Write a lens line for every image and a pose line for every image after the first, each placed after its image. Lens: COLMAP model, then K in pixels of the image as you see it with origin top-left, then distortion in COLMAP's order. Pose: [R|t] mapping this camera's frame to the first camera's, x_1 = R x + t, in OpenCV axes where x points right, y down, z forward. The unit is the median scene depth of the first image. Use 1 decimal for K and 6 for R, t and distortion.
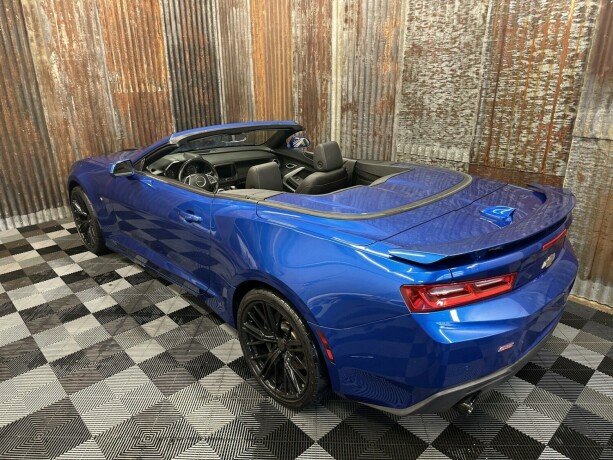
lens RADIAL K [[431.4, 0, 306.3], [0, 431.4, 229.9], [0, 0, 1]] dist [0.026150, -0.033129]
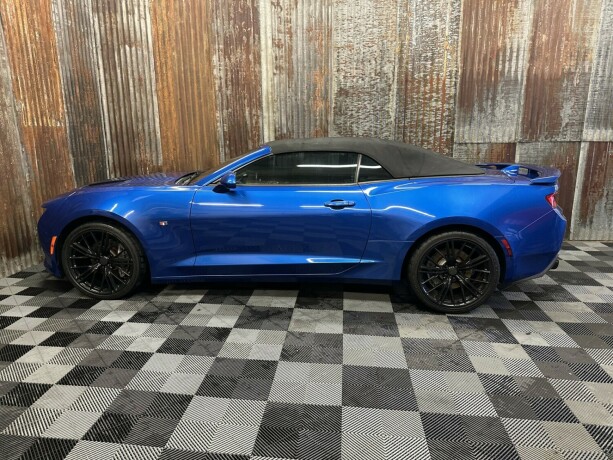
lens RADIAL K [[425.0, 0, 307.0], [0, 425.0, 232.2], [0, 0, 1]] dist [0.044490, -0.051876]
pose [[0.751132, -0.148156, 0.643312, -0.776074], [0.231237, 0.971801, -0.046186, 0.055791], [-0.618328, 0.183449, 0.764210, 0.110730]]
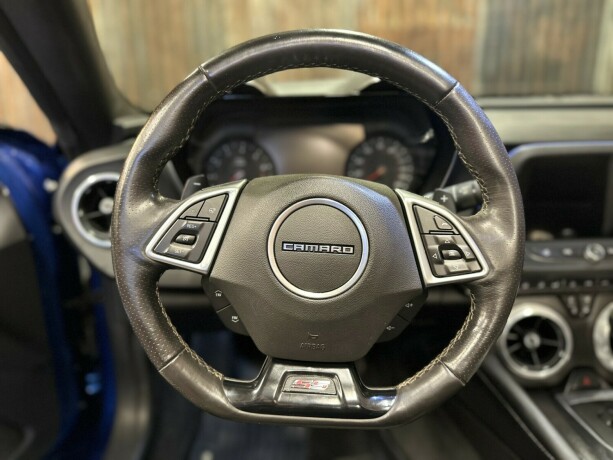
lens RADIAL K [[445.0, 0, 310.5], [0, 445.0, 226.5], [0, 0, 1]] dist [0.038436, -0.042889]
pose [[0.742839, 0.154782, -0.651332, -0.155976], [-0.216423, 0.976187, -0.014848, -0.101282], [0.633523, 0.151993, 0.758648, 0.810899]]
